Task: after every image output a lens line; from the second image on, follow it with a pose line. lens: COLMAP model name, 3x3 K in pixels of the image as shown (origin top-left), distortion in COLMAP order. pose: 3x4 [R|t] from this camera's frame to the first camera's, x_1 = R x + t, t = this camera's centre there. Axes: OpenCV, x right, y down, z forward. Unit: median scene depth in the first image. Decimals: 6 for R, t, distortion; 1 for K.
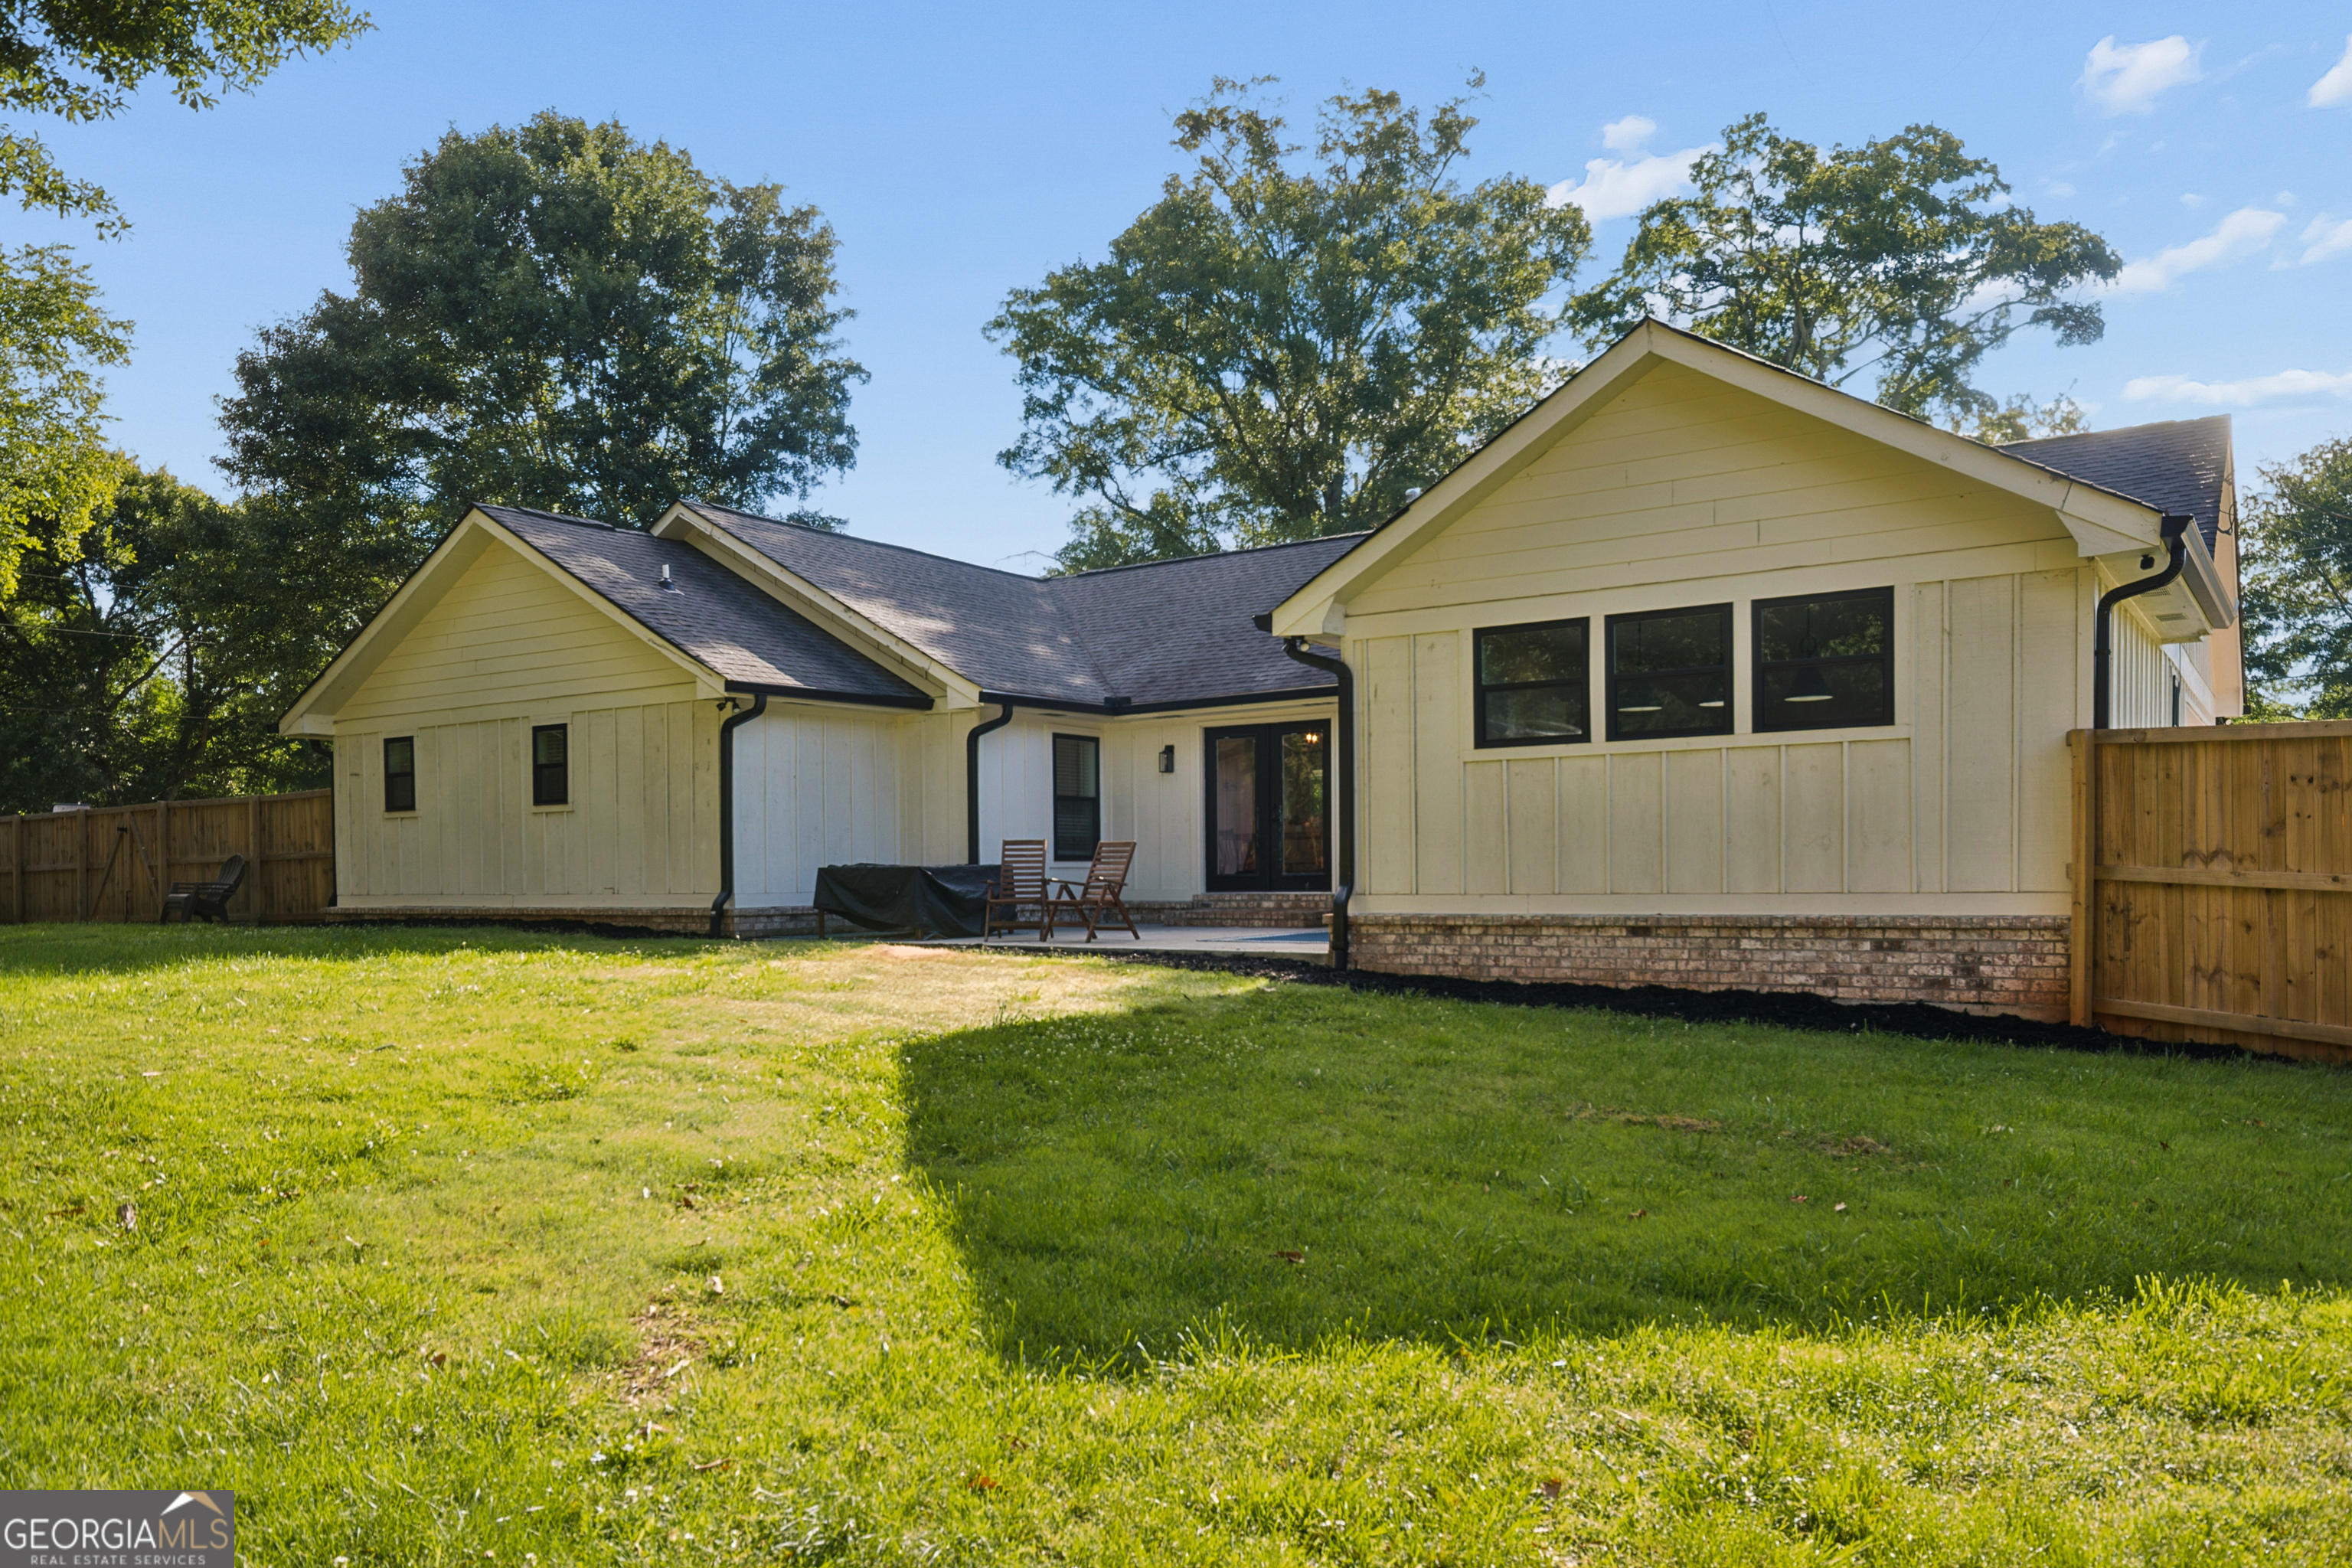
lens RADIAL K [[1669.4, 0, 1176.0], [0, 1669.4, 784.0], [0, 0, 1]] dist [0.001644, 0.000209]
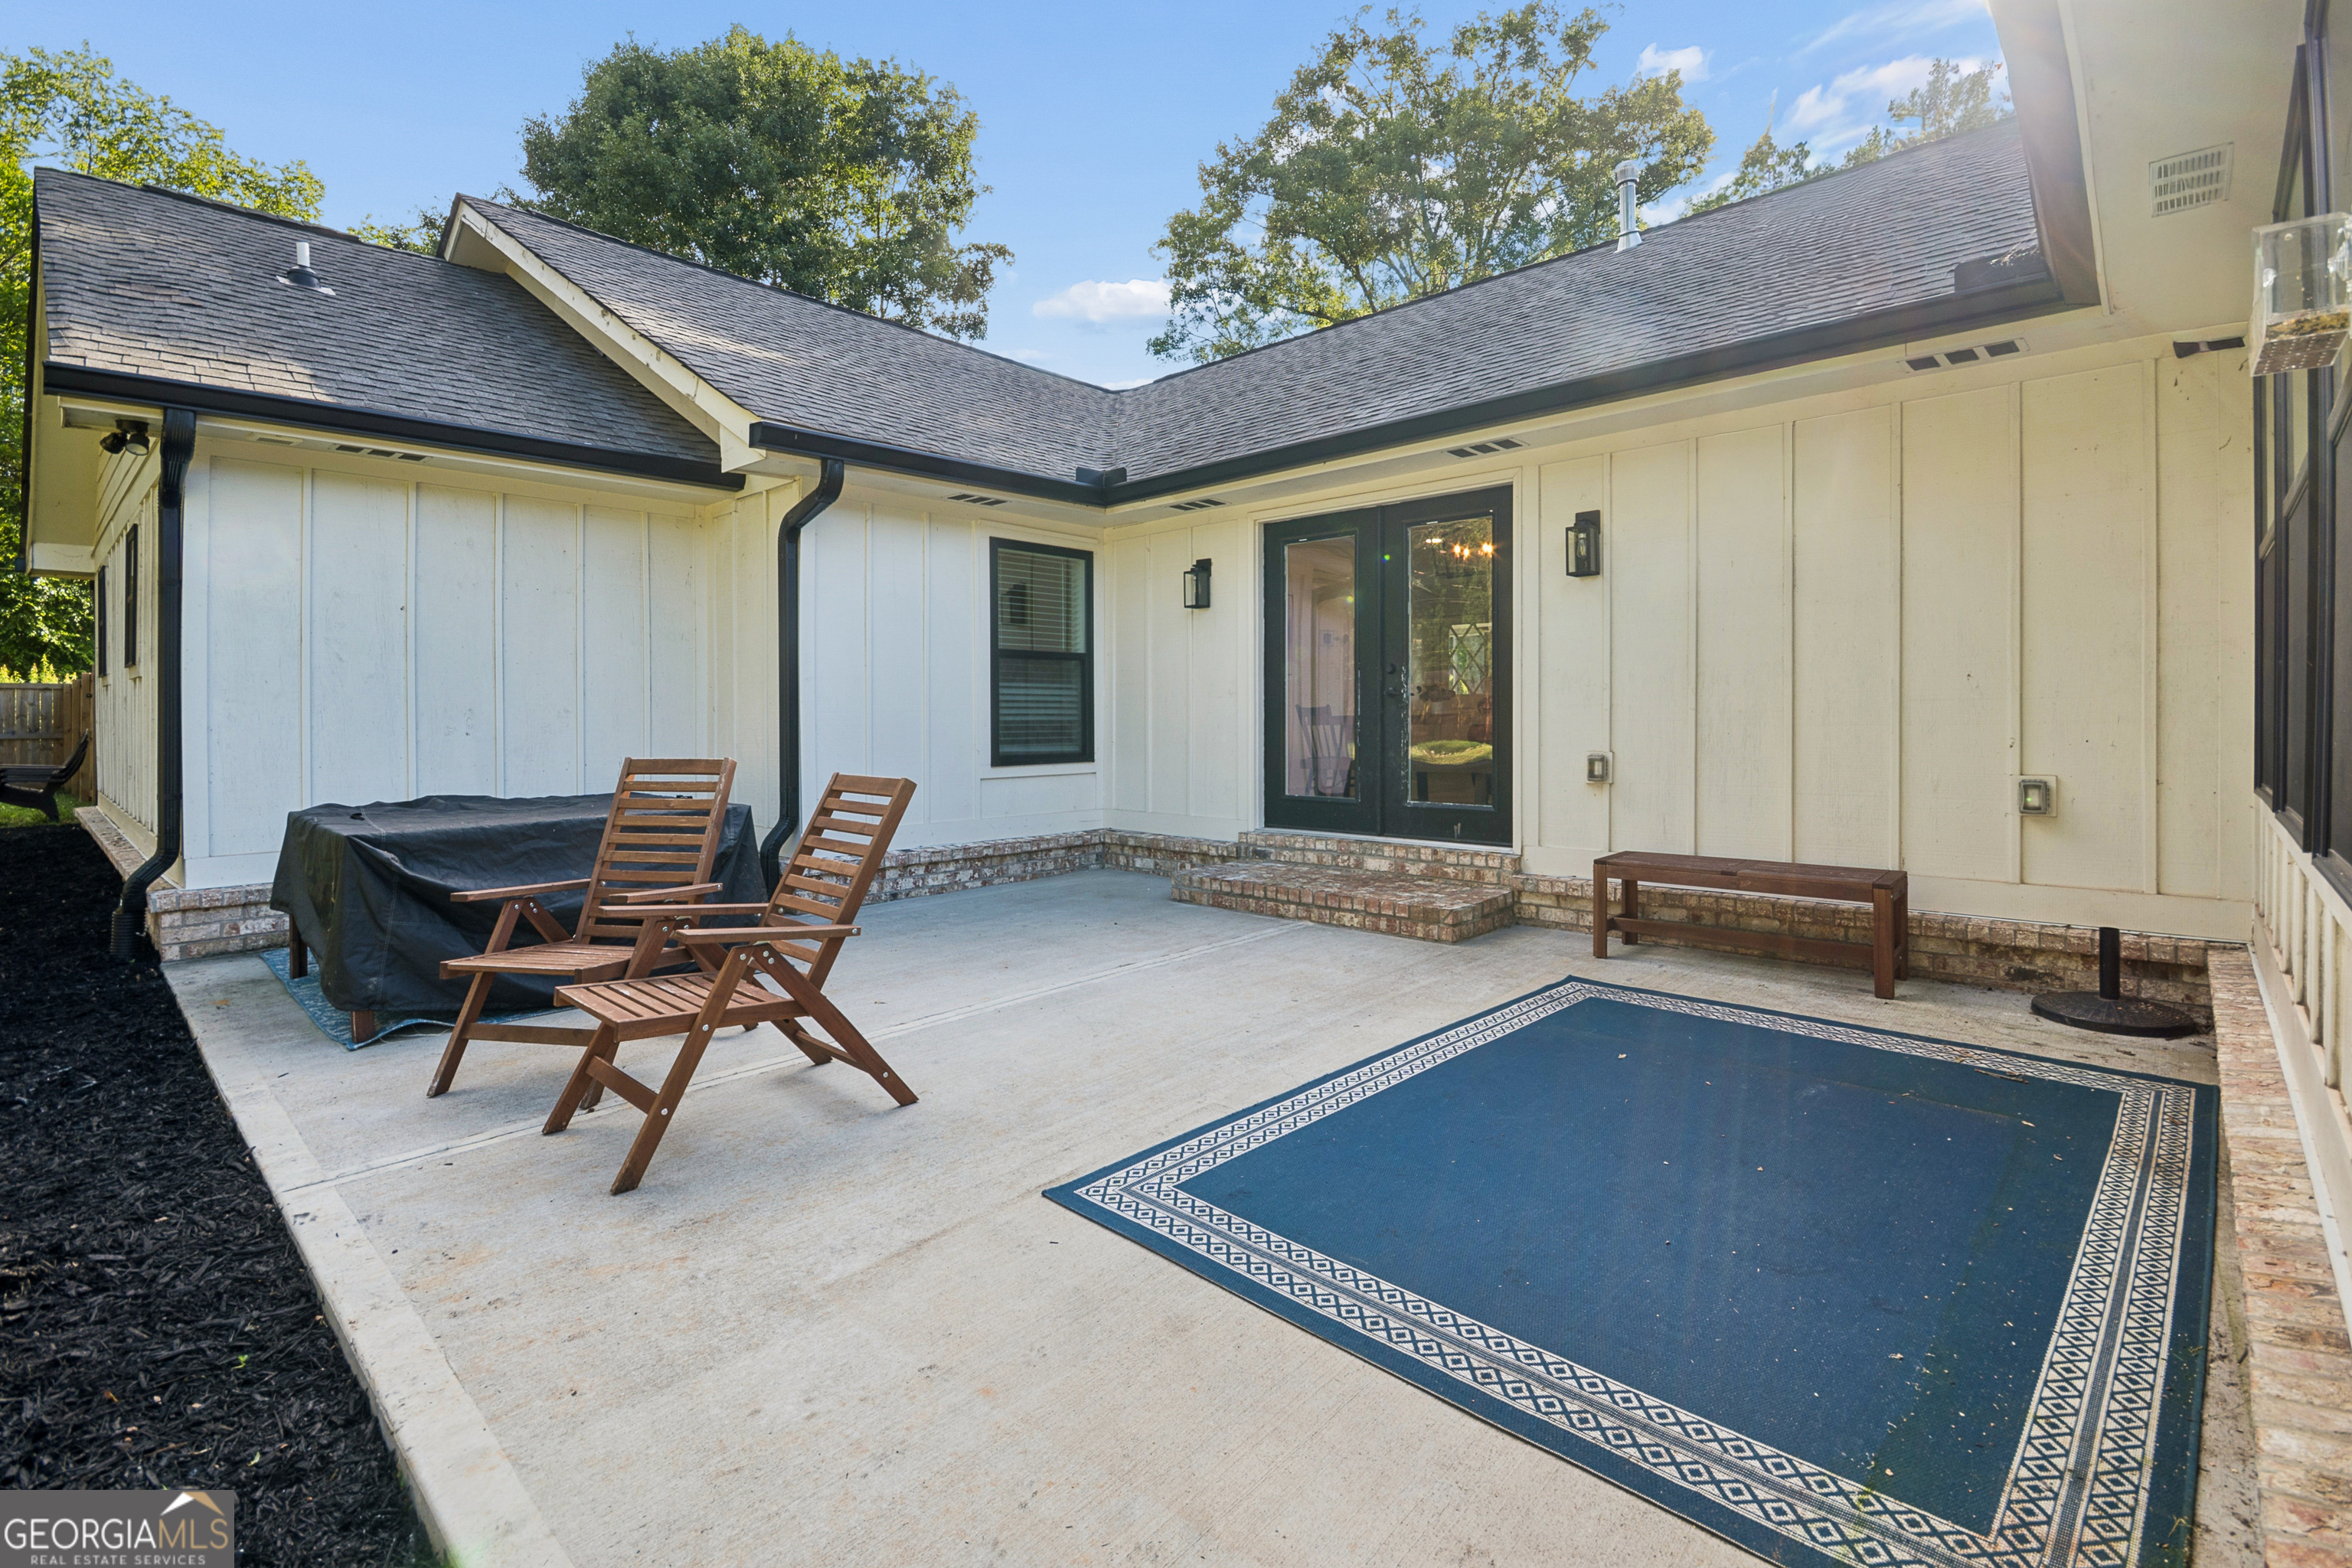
lens RADIAL K [[1046.3, 0, 1178.3], [0, 1046.3, 688.1], [0, 0, 1]] dist [-0.001491, -0.000064]
pose [[0.986324, -0.001721, -0.164812, 0.045709], [0.006690, 0.999539, 0.029599, 0.009776], [0.164685, -0.030297, 0.985881, 0.651100]]
